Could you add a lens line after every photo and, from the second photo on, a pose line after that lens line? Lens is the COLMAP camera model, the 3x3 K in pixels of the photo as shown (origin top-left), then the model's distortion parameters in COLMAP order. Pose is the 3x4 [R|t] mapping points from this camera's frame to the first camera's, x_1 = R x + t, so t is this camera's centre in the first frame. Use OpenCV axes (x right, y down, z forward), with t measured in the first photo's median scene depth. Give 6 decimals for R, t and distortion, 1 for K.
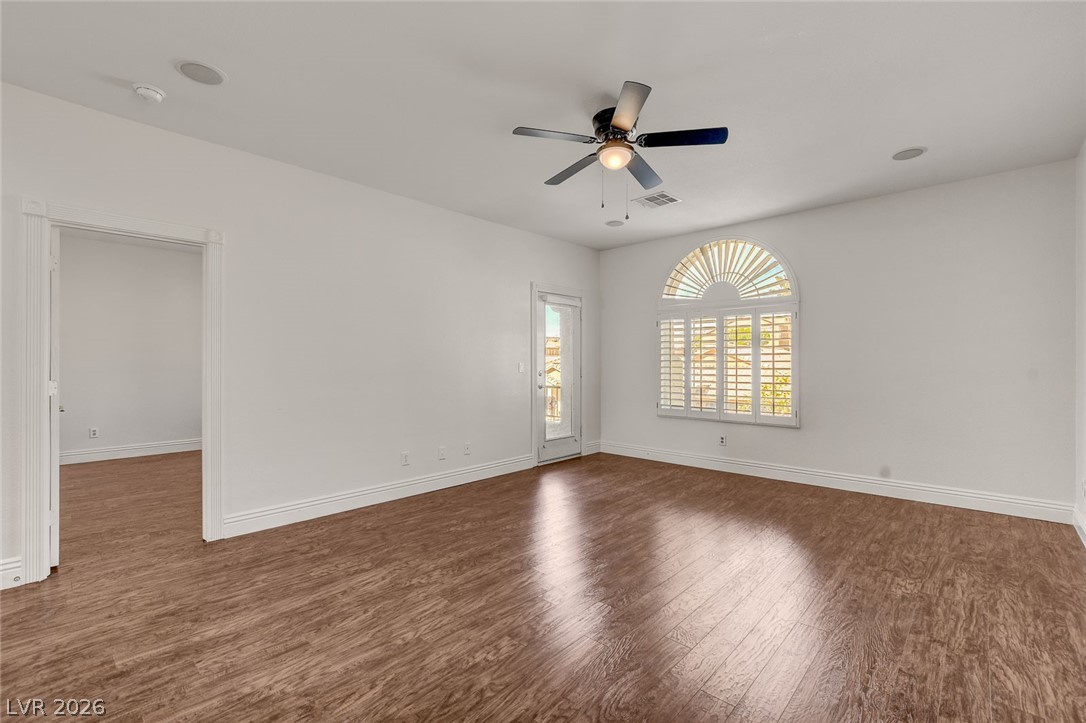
lens RADIAL K [[474.7, 0, 541.6], [0, 474.7, 361.6], [0, 0, 1]] dist [-0.014724, 0.000417]
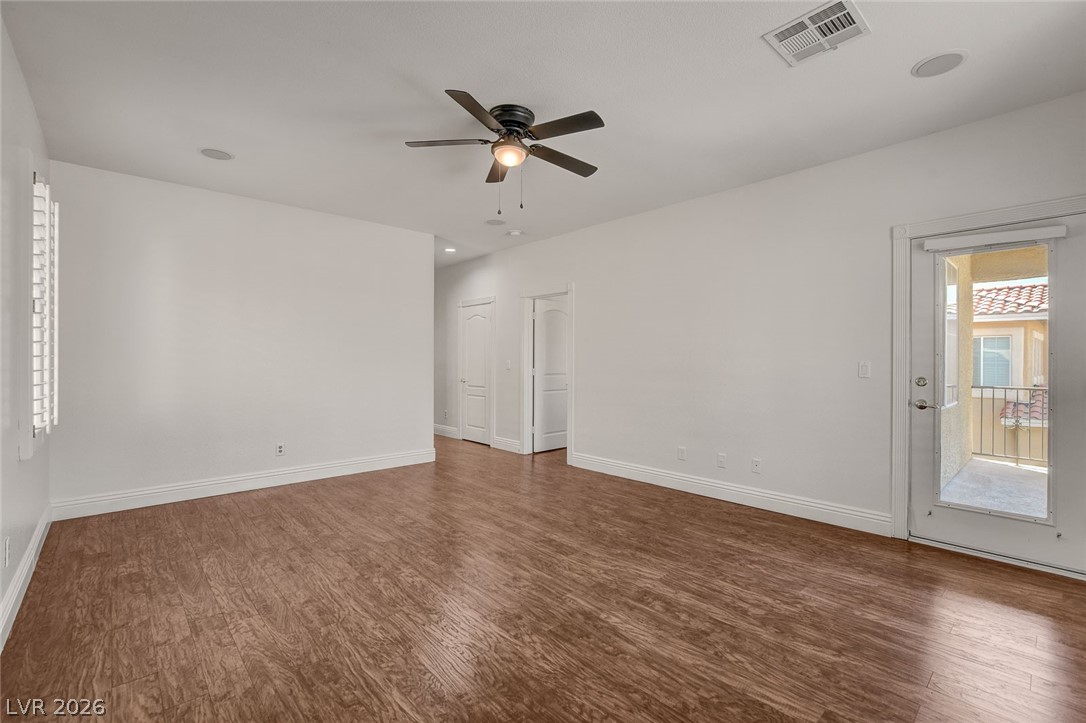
lens RADIAL K [[474.7, 0, 541.6], [0, 474.7, 361.6], [0, 0, 1]] dist [-0.014724, 0.000417]
pose [[-0.075342, 0.003585, -0.997151, 1.164439], [-0.000989, 0.999993, 0.003670, -0.001426], [0.997157, 0.001263, -0.075338, 1.161484]]
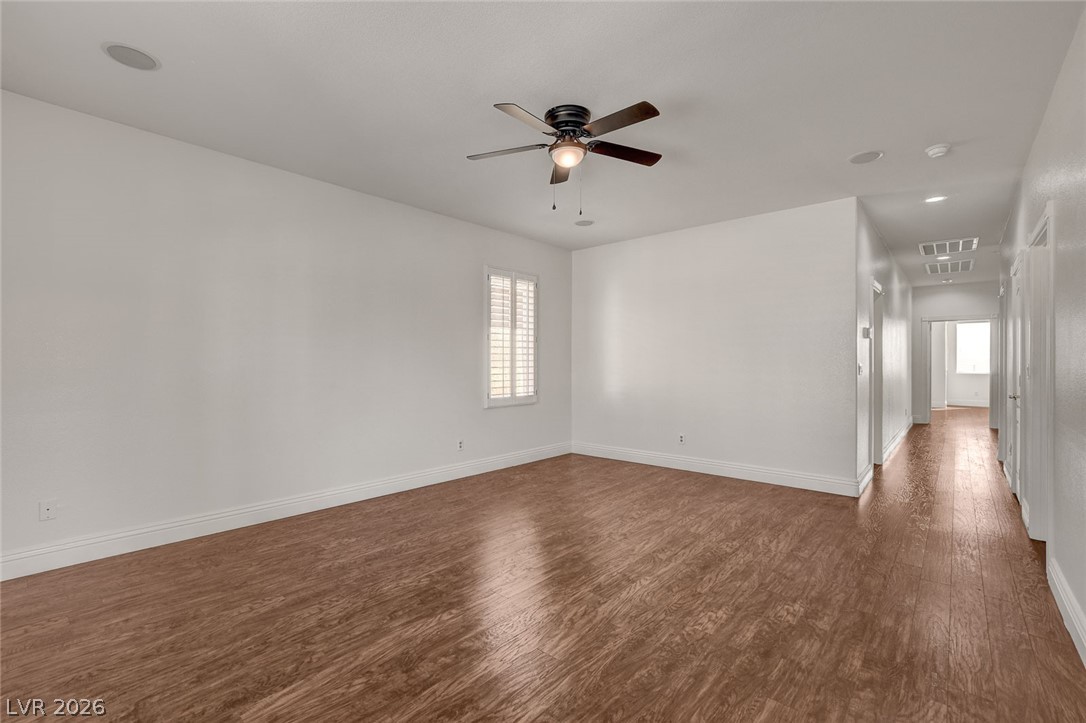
lens RADIAL K [[477.6, 0, 543.5], [0, 477.6, 359.7], [0, 0, 1]] dist [-0.012106, 0.000679]
pose [[-0.999404, -0.000988, -0.034504, 0.244971], [-0.000795, 0.999984, -0.005600, 0.001263], [0.034509, -0.005569, -0.999389, 2.026598]]
